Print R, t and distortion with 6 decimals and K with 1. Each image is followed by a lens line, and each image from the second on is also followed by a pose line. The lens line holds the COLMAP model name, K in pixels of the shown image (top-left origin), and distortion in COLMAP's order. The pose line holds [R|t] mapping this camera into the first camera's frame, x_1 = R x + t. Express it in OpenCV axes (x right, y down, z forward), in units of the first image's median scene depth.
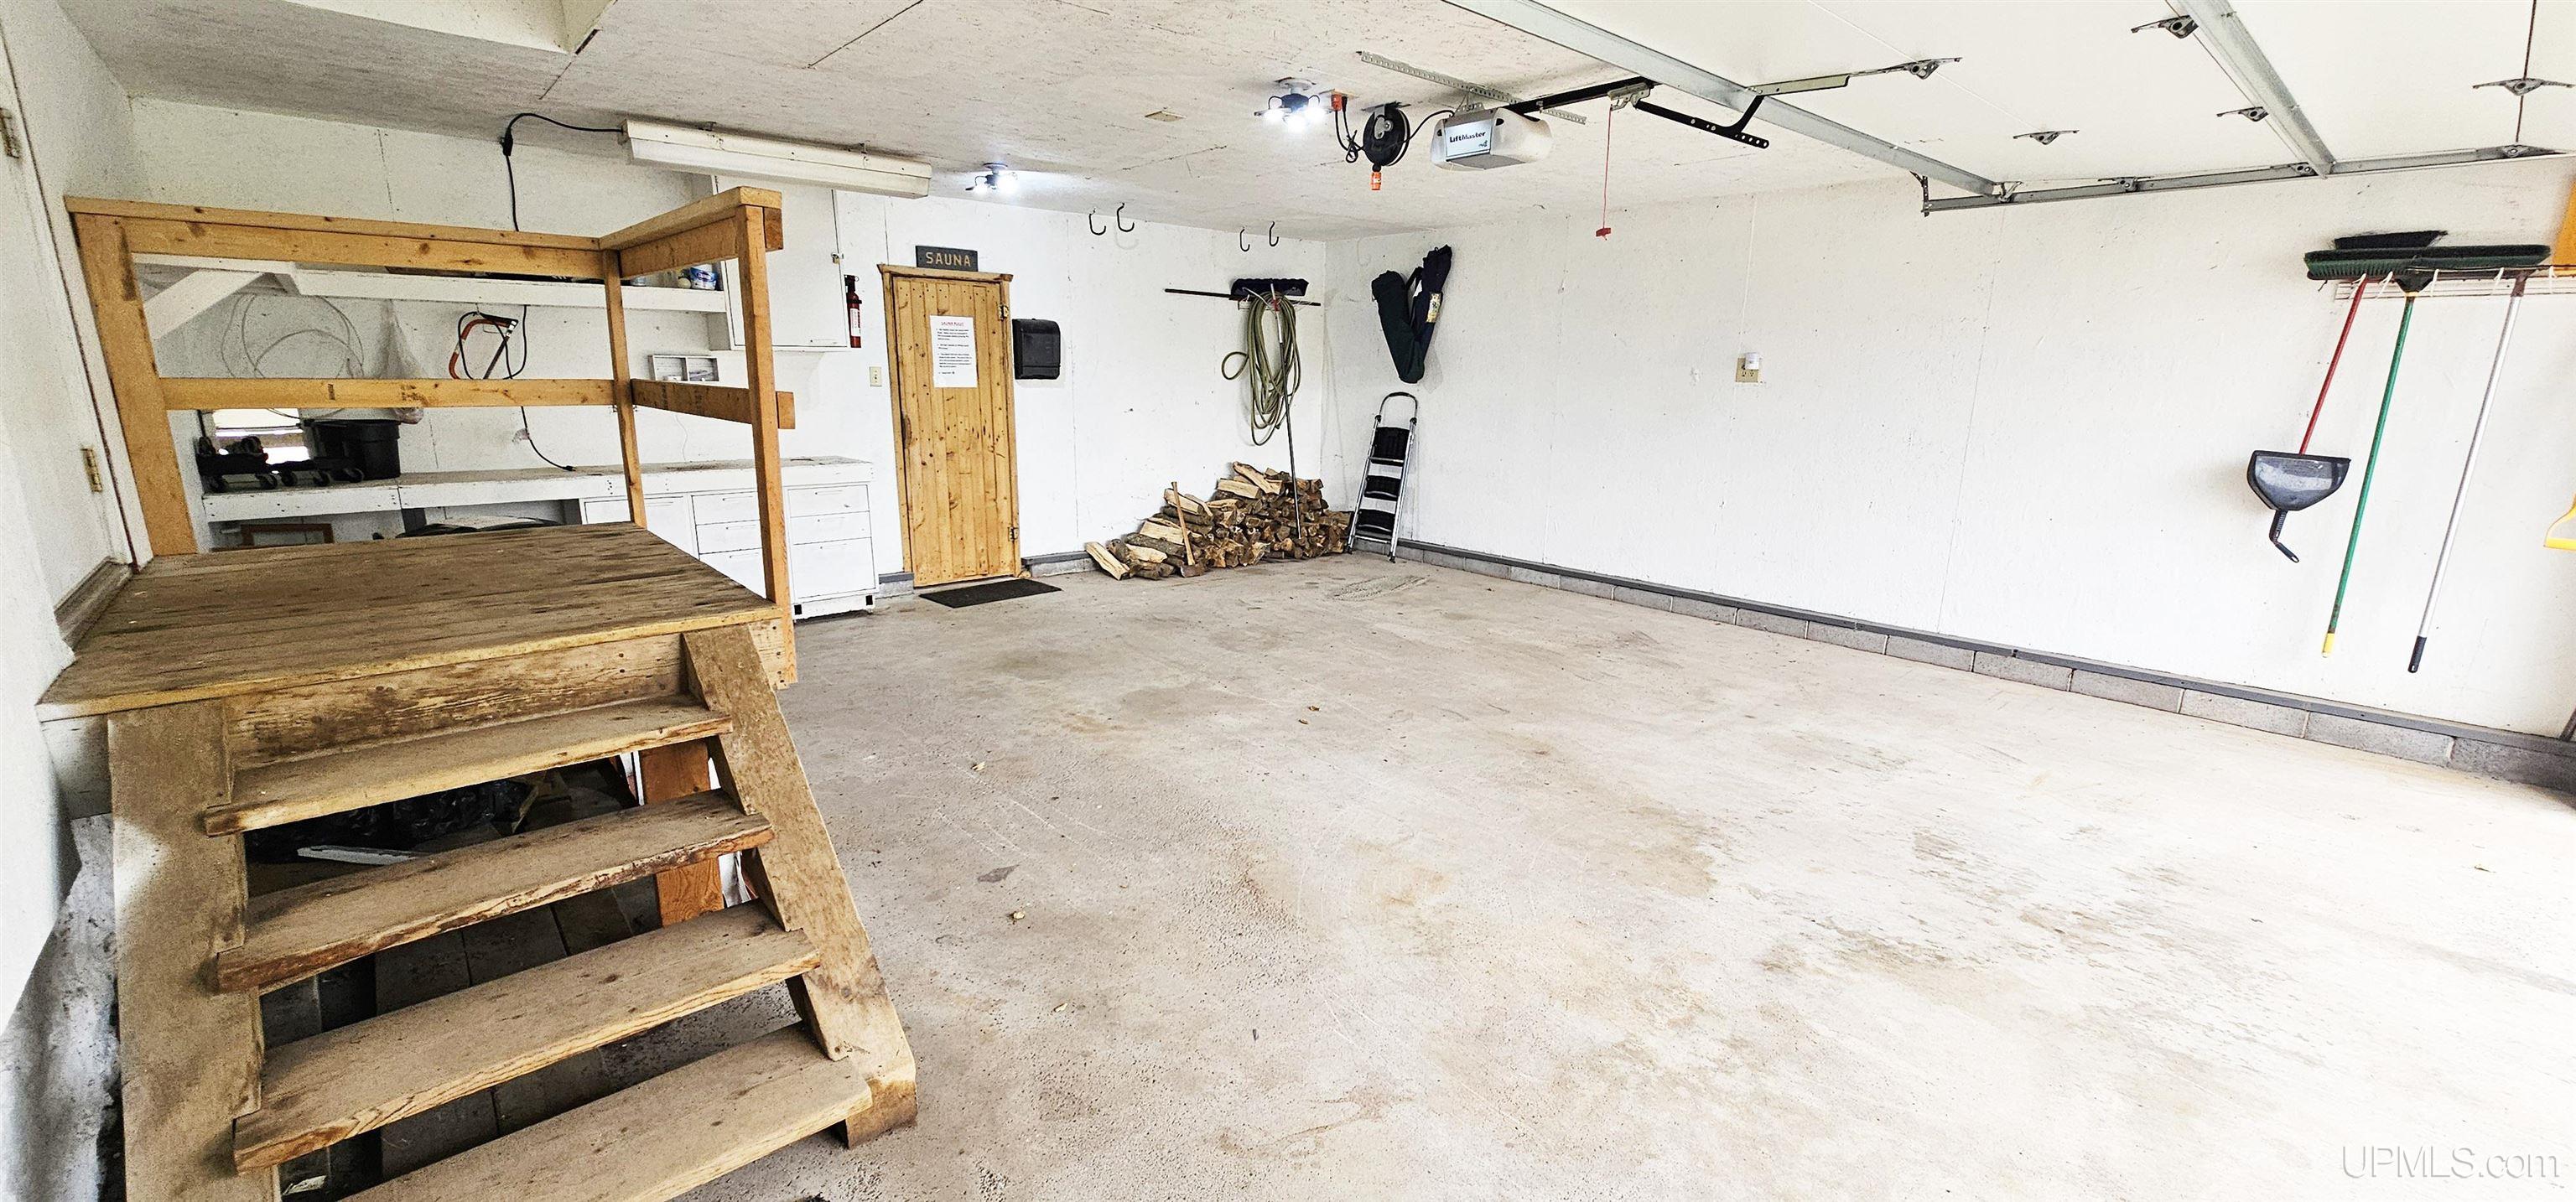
lens RADIAL K [[1046.2, 0, 1289.0], [0, 1046.2, 599.8], [0, 0, 1]] dist [-0.001132, 0.001709]
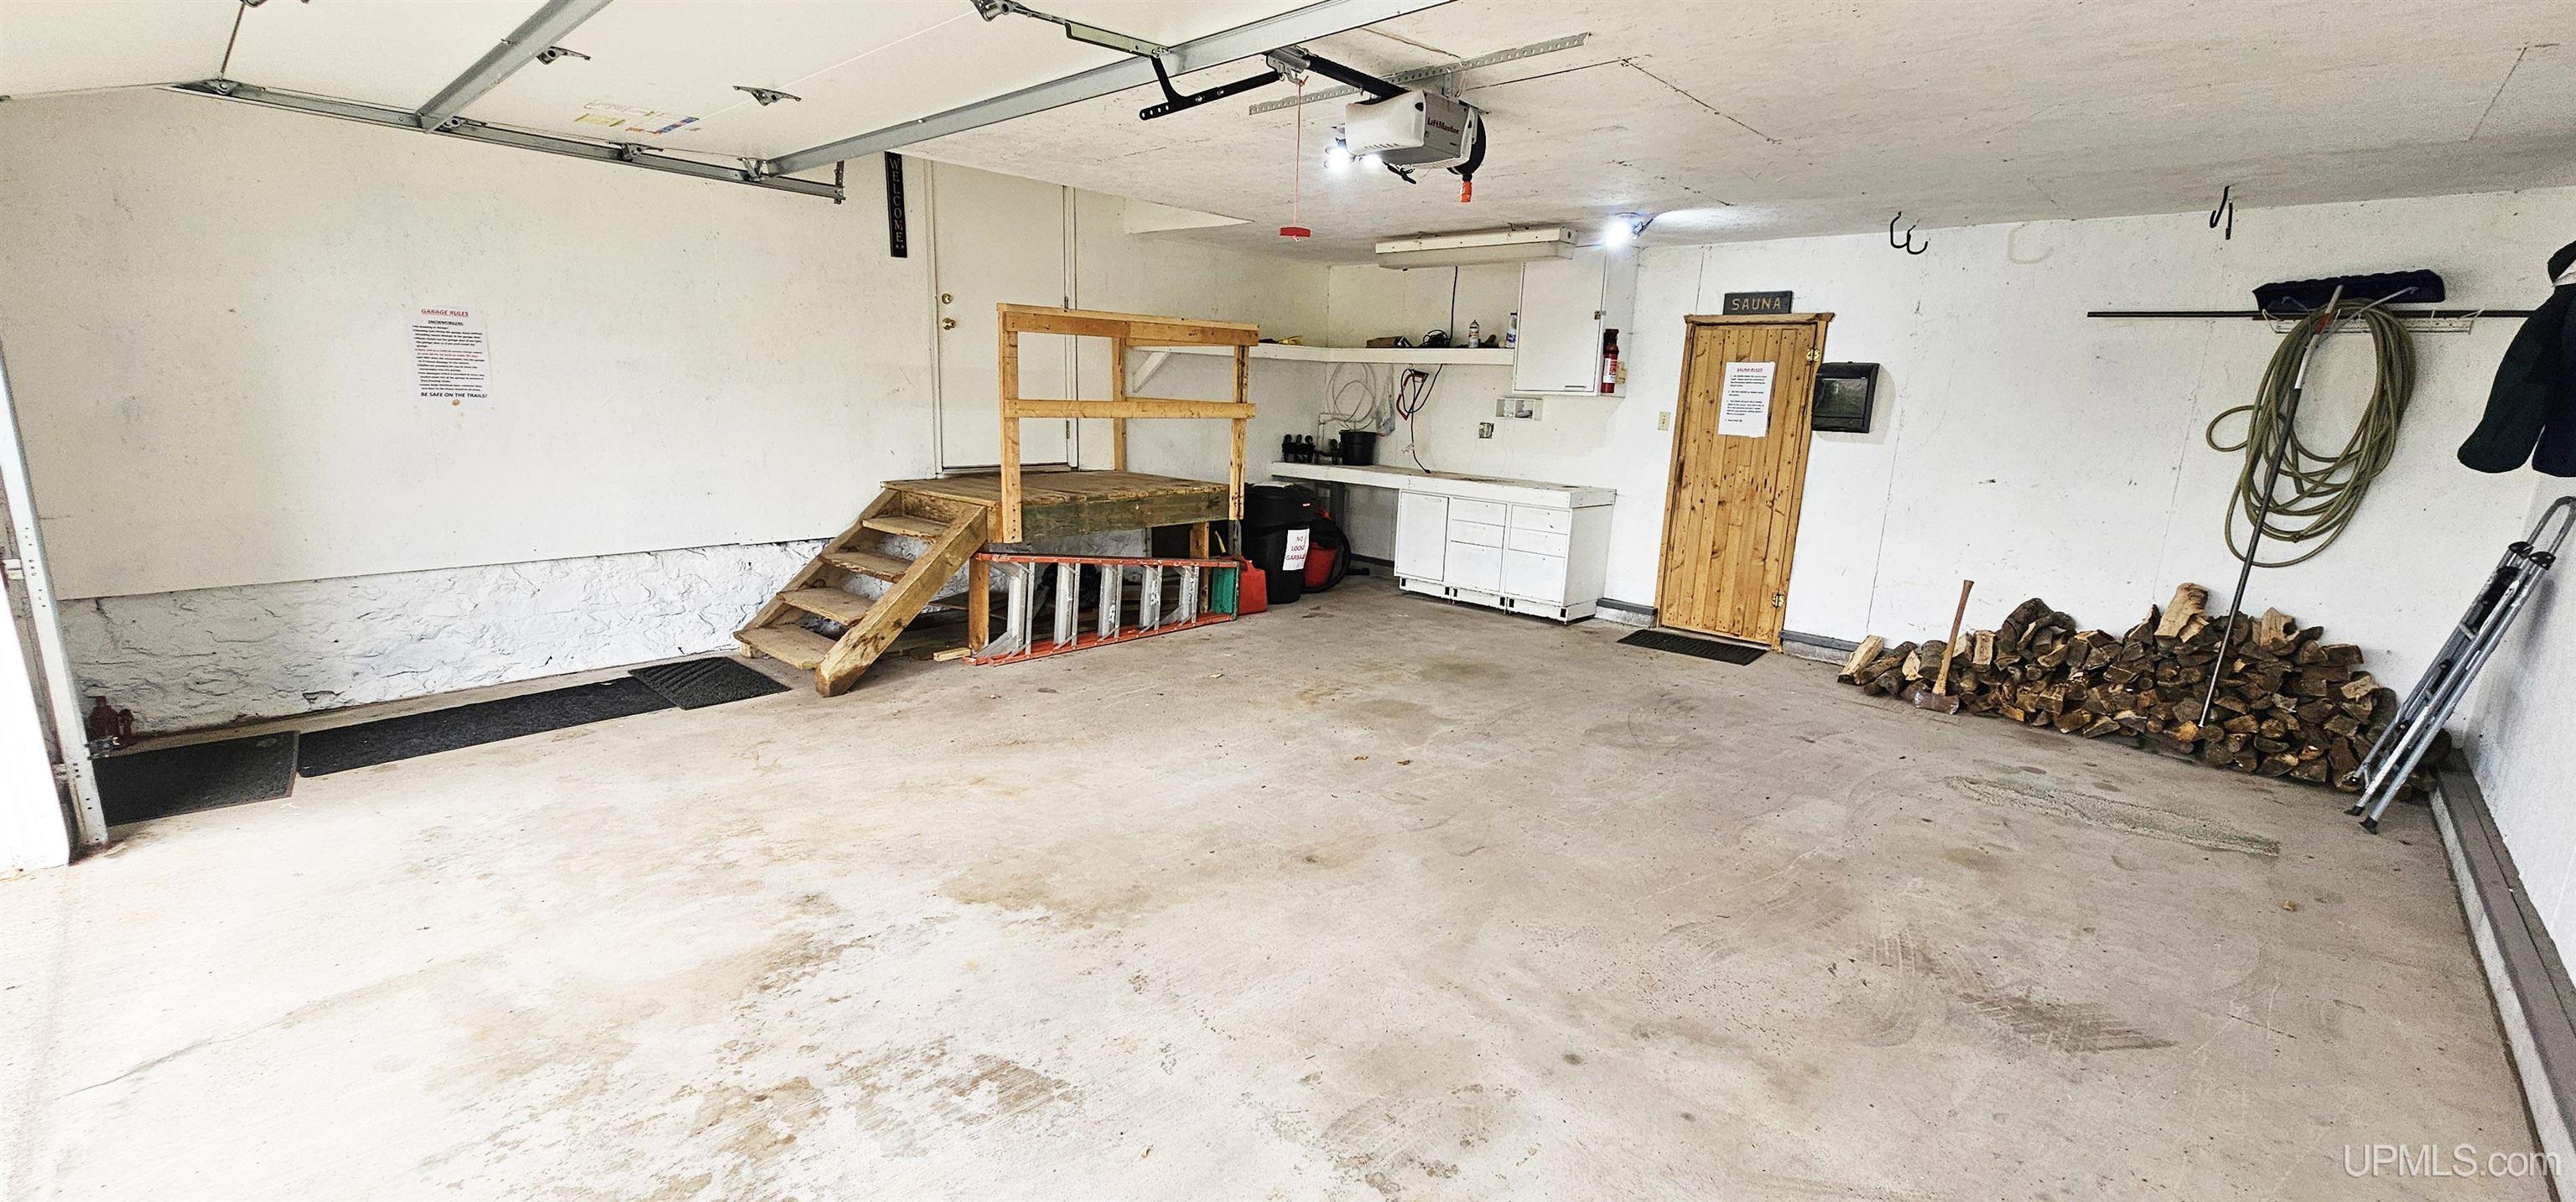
lens RADIAL K [[1046.2, 0, 1286.3], [0, 1046.2, 613.9], [0, 0, 1]] dist [-0.001132, 0.001709]
pose [[0.087875, 0.200923, -0.975658, 0.763283], [-0.250394, 0.952454, 0.173592, -0.134772], [0.964148, 0.229044, 0.134007, 0.623954]]
